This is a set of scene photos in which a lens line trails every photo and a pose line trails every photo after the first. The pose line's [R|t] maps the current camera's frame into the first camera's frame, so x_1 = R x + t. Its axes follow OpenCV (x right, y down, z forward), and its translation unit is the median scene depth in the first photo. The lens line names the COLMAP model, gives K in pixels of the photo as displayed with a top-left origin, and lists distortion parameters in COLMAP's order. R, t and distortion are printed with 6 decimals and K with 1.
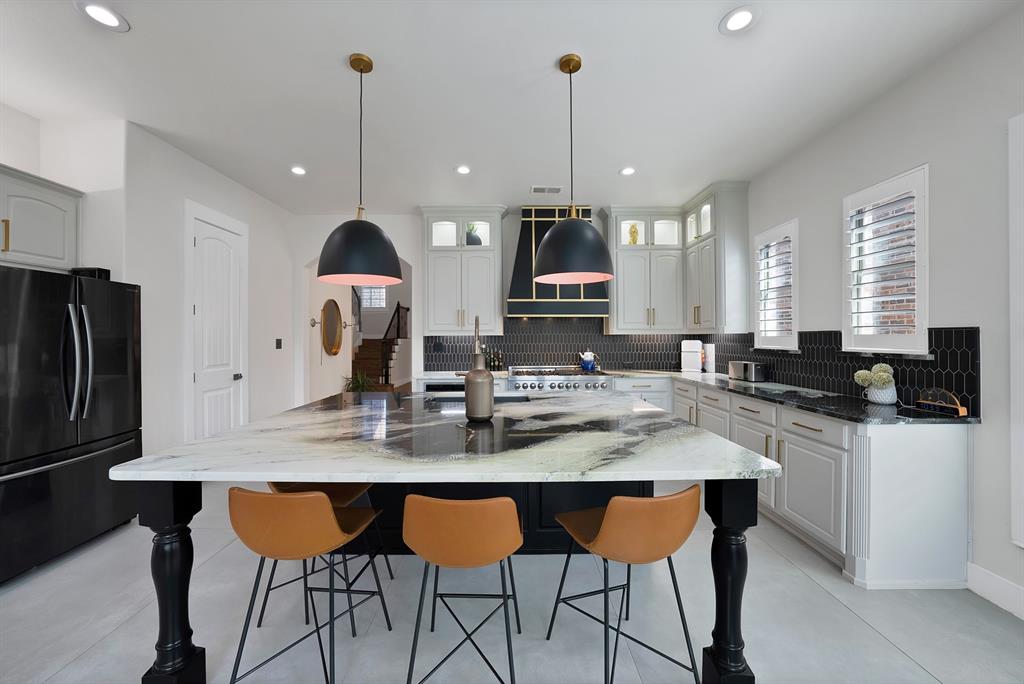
lens RADIAL K [[369.9, 0, 511.0], [0, 369.9, 337.0], [0, 0, 1]] dist [-0.028364, 0.006665]
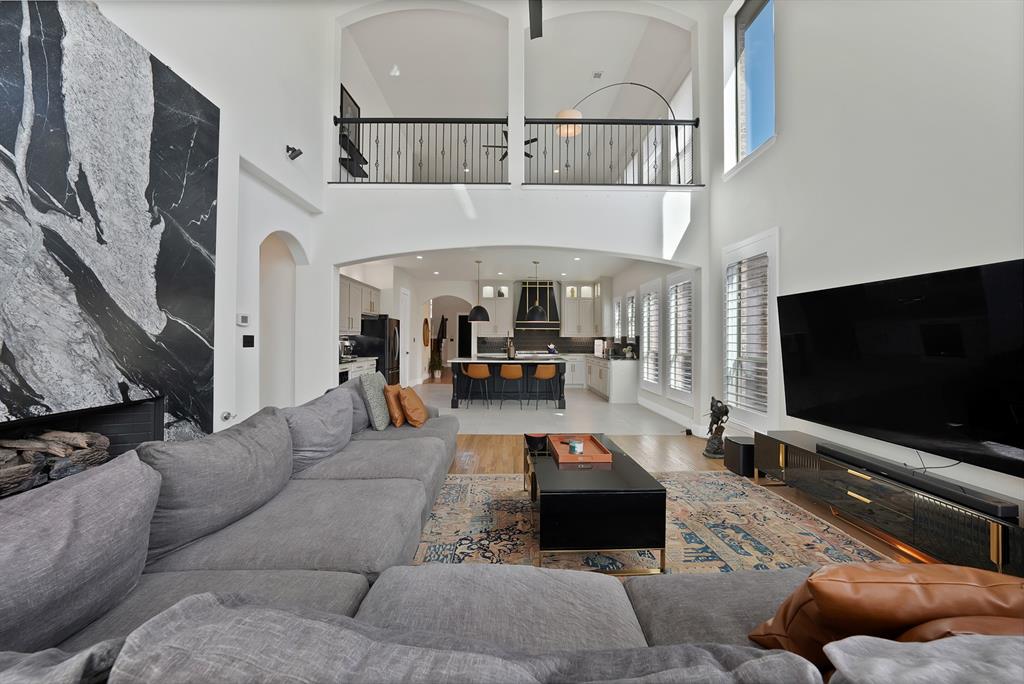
lens RADIAL K [[362.0, 0, 512.7], [0, 362.0, 338.7], [0, 0, 1]] dist [-0.029903, 0.006743]
pose [[0.999960, 0.007217, 0.005268, -0.042094], [-0.007211, 0.999973, -0.001098, 0.009480], [-0.005276, 0.001060, 0.999986, -1.303474]]
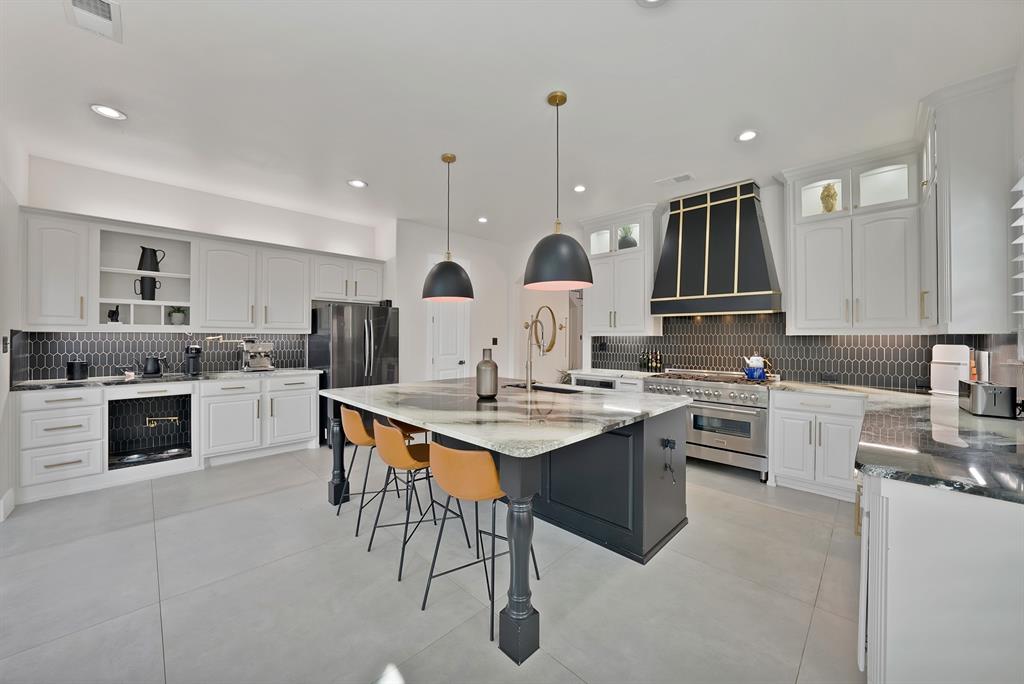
lens RADIAL K [[379.9, 0, 512.0], [0, 379.9, 337.1], [0, 0, 1]] dist [-0.017618, 0.000188]
pose [[0.706356, 0.005384, -0.707836, 0.456810], [-0.006224, 0.999980, 0.001395, -0.000345], [0.707829, 0.003420, 0.706376, 0.030694]]
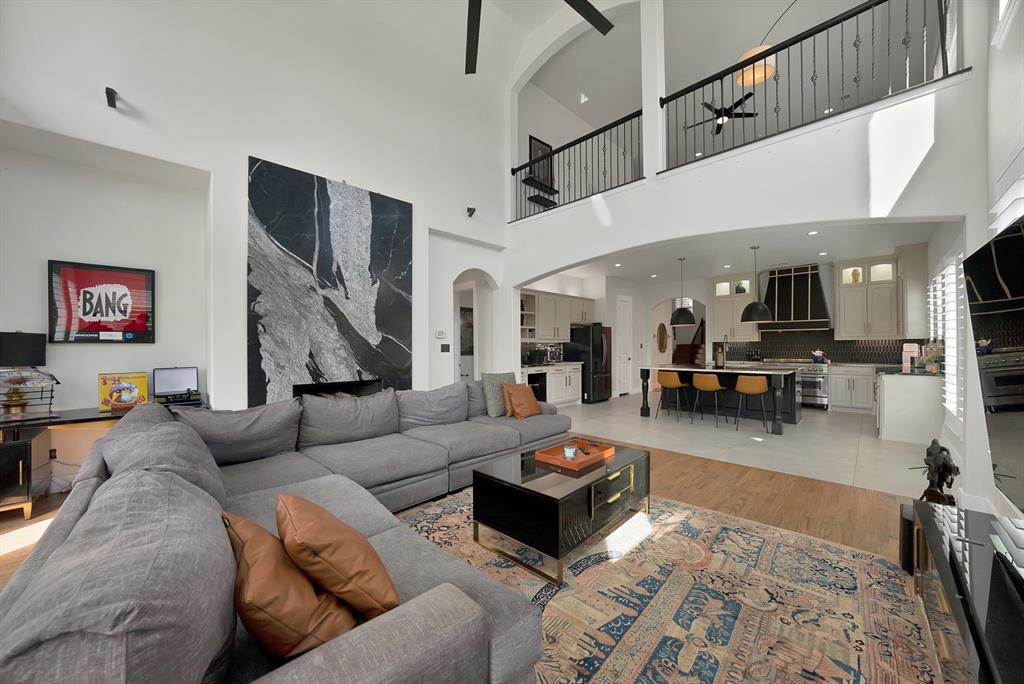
lens RADIAL K [[370.0, 0, 517.2], [0, 370.0, 347.4], [0, 0, 1]] dist [-0.018698, 0.000145]
pose [[0.711021, 0.001326, -0.703170, 0.436880], [0.004629, 0.999968, 0.006567, 0.008932], [0.703156, -0.007925, 0.710992, -1.205658]]
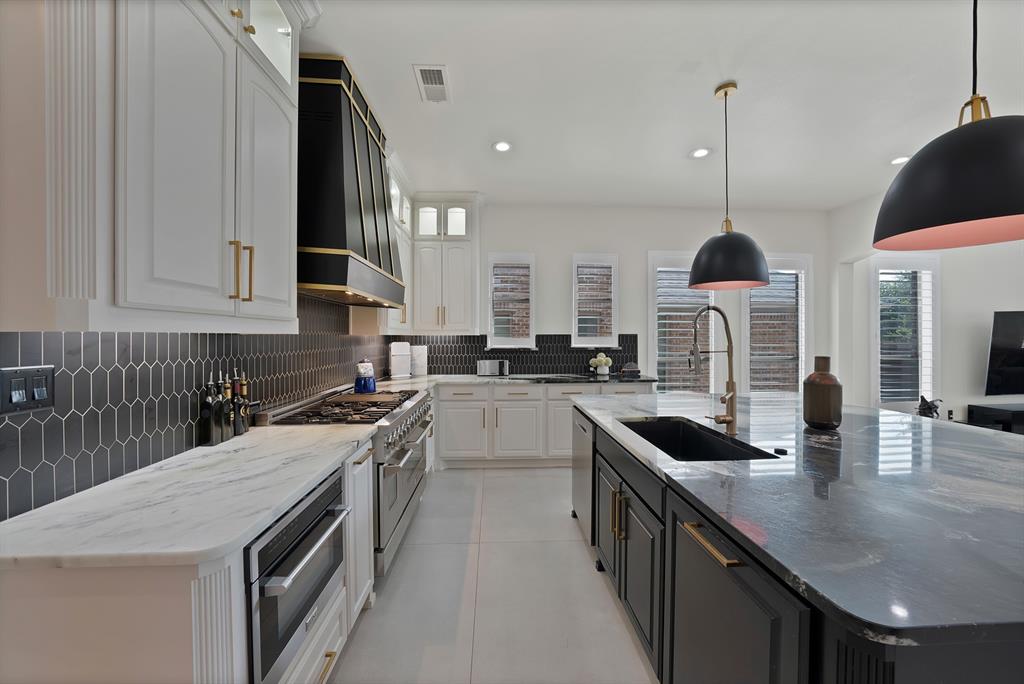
lens RADIAL K [[369.9, 0, 511.0], [0, 369.9, 337.0], [0, 0, 1]] dist [-0.028364, 0.006665]
pose [[-0.044177, 0.003765, 0.999017, -0.455443], [-0.000261, 0.999993, -0.003780, -0.000067], [-0.999024, -0.000428, -0.044176, 0.854923]]
